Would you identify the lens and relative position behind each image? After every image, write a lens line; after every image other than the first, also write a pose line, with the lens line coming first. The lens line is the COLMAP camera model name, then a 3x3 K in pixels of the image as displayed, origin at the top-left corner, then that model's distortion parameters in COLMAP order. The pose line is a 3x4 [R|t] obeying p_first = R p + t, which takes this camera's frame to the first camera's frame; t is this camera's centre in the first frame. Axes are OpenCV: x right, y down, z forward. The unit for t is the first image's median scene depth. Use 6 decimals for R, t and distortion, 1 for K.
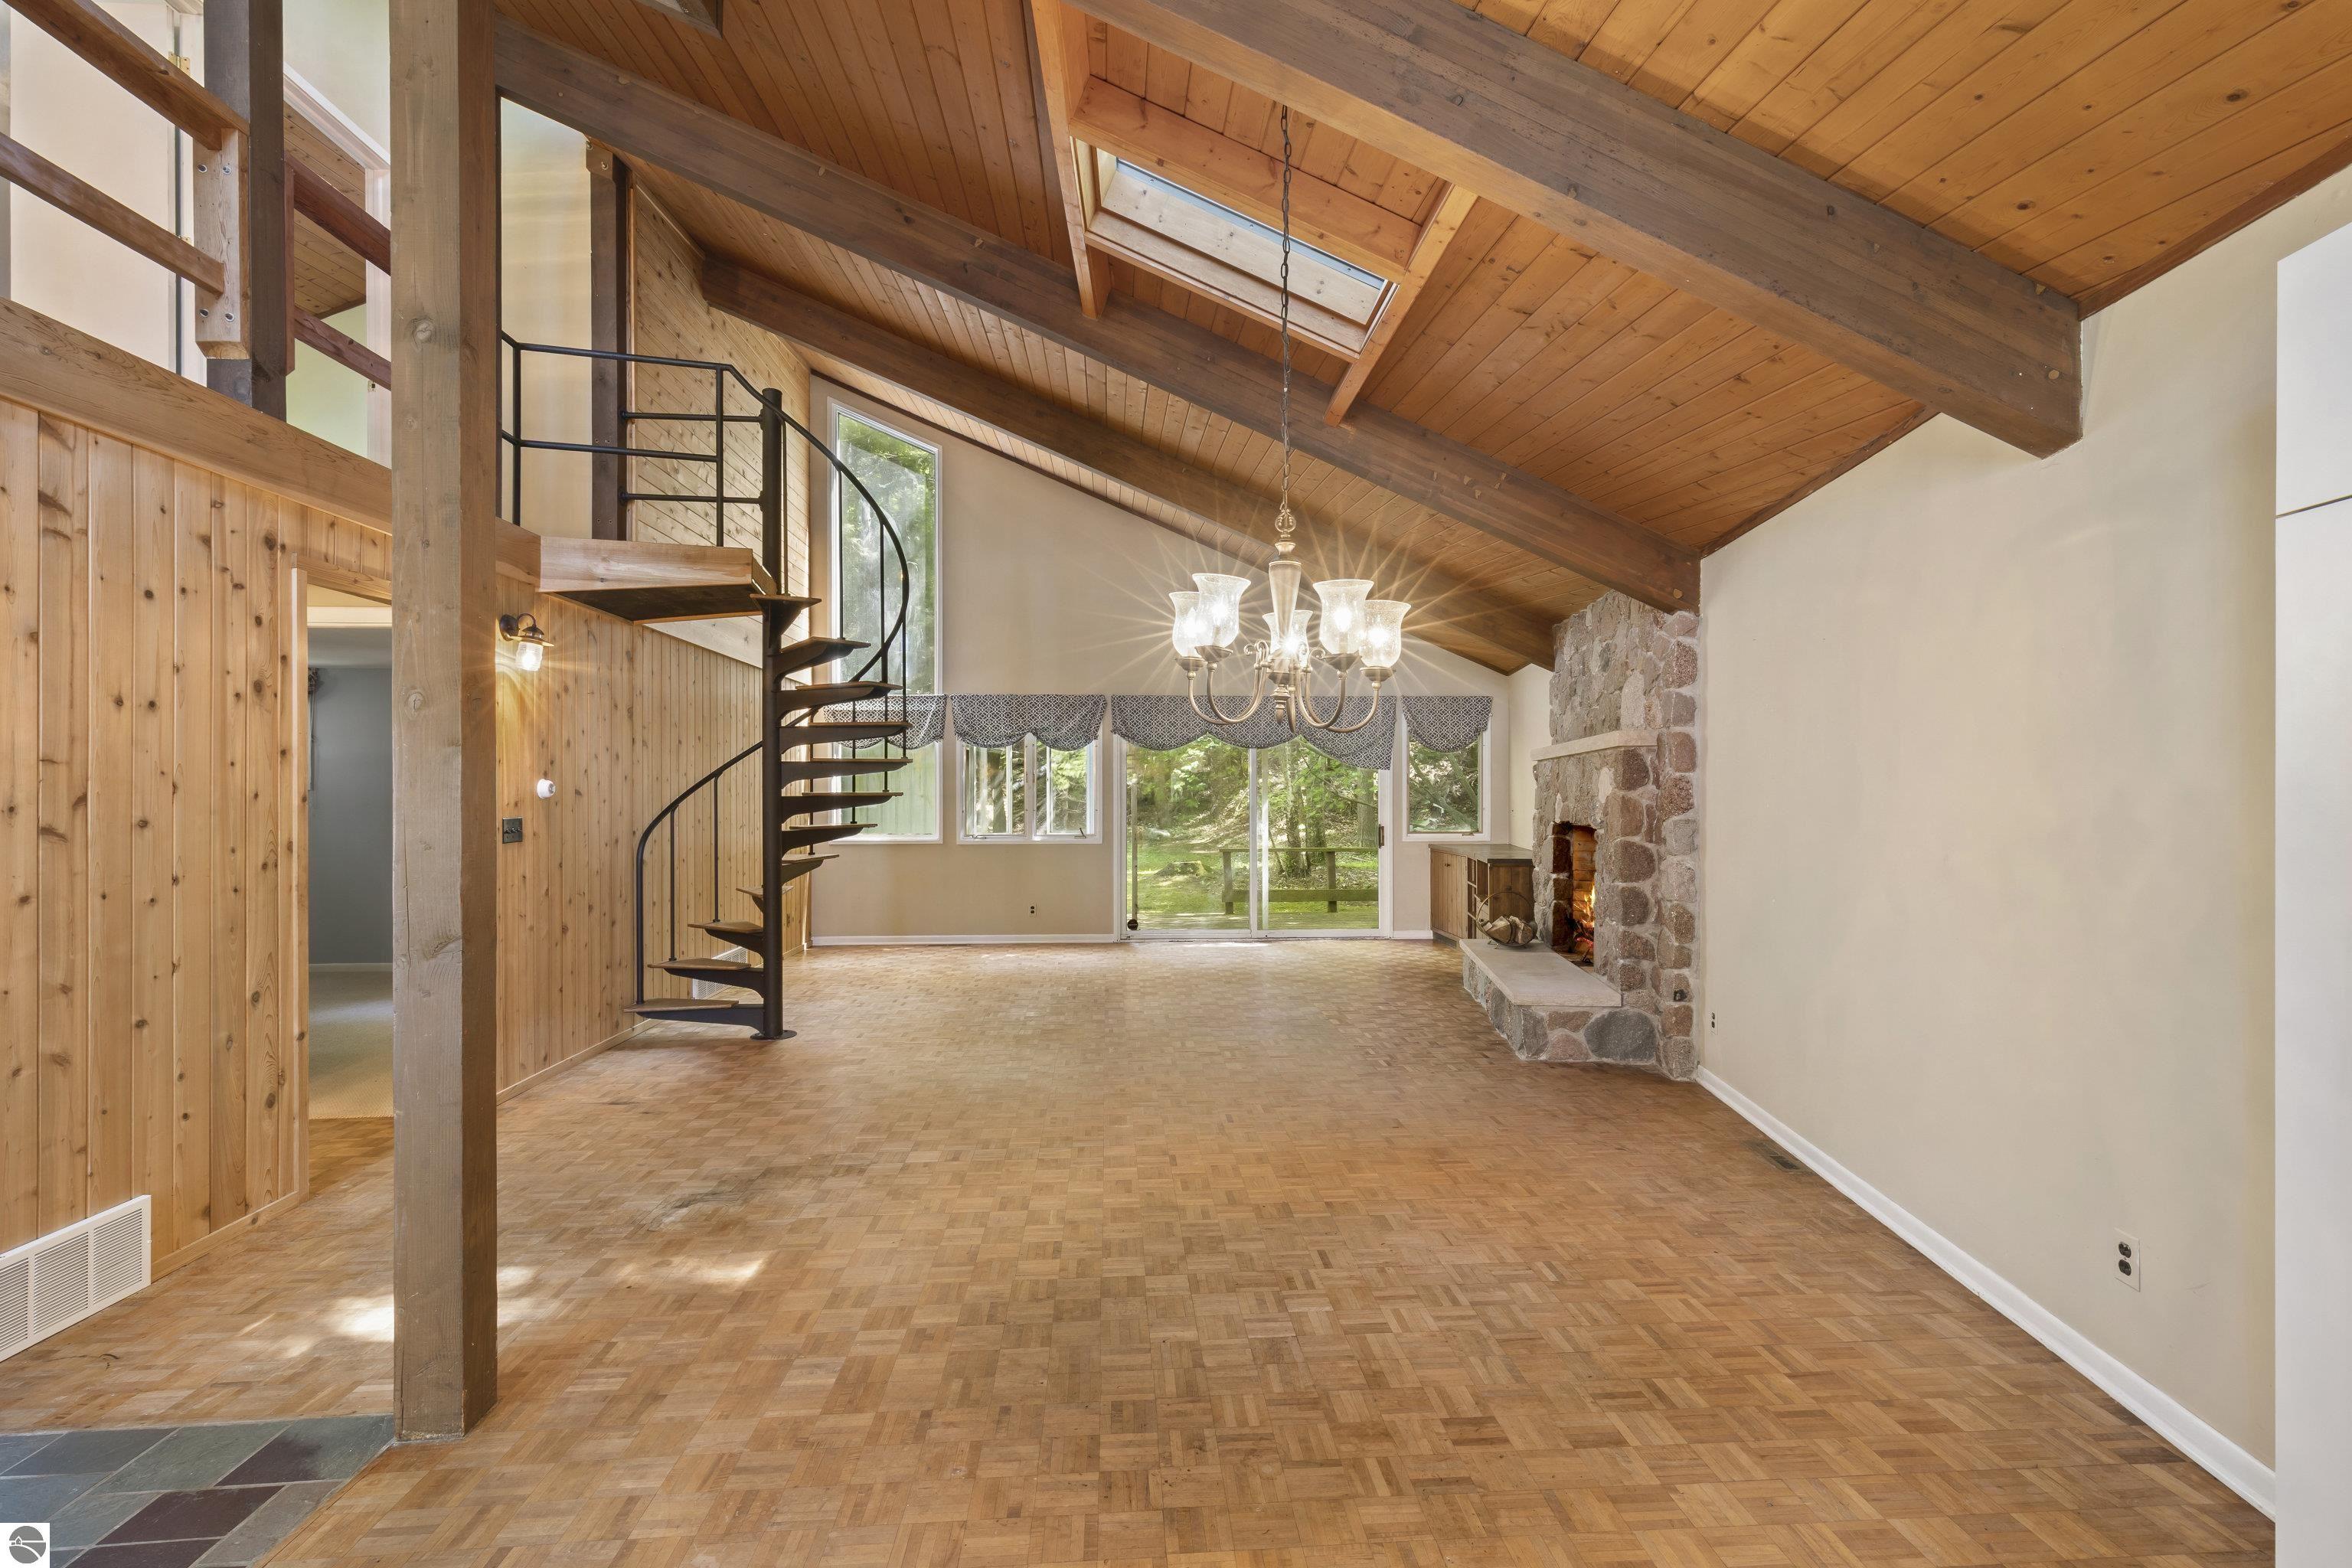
lens RADIAL K [[1054.8, 0, 1205.8], [0, 1054.8, 794.2], [0, 0, 1]] dist [0.004793, 0.000407]
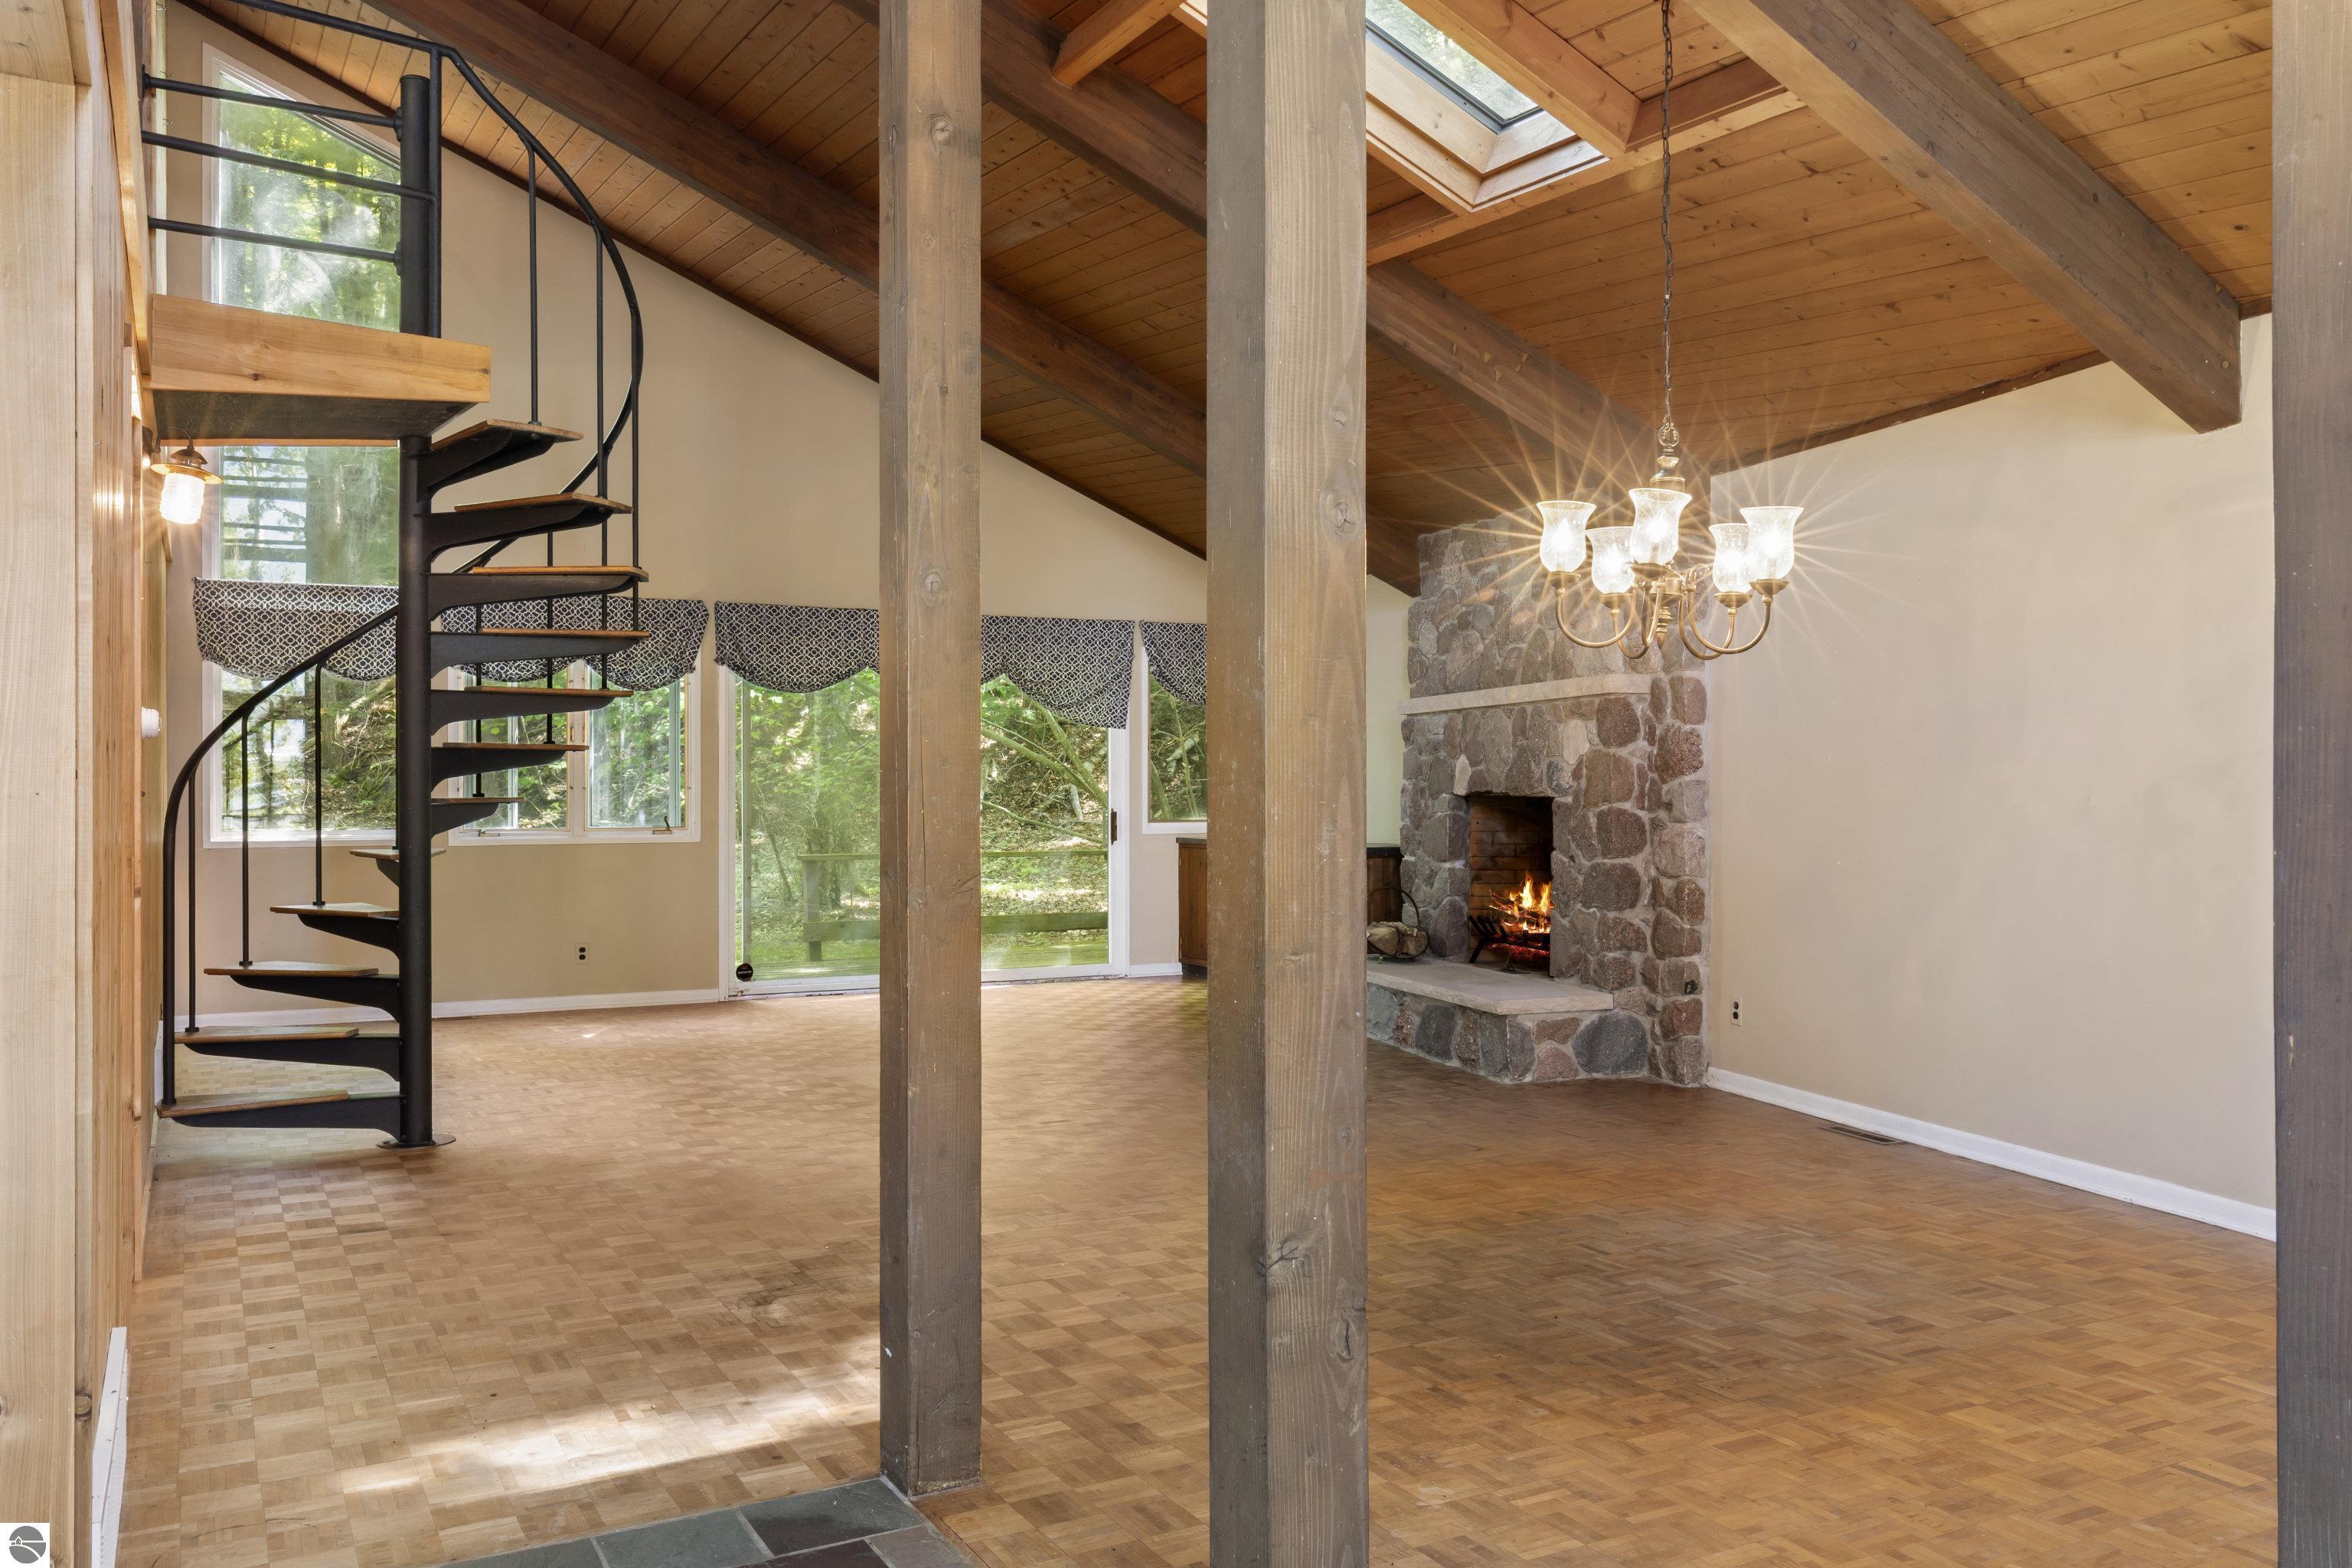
lens RADIAL K [[1799.5, 0, 1219.9], [0, 1799.5, 776.7], [0, 0, 1]] dist [0.006557, 0.002224]
pose [[0.907585, 0.002818, 0.419858, -0.508254], [0.000339, 0.999972, -0.007446, 0.032301], [-0.419867, 0.006900, 0.907559, -0.157777]]
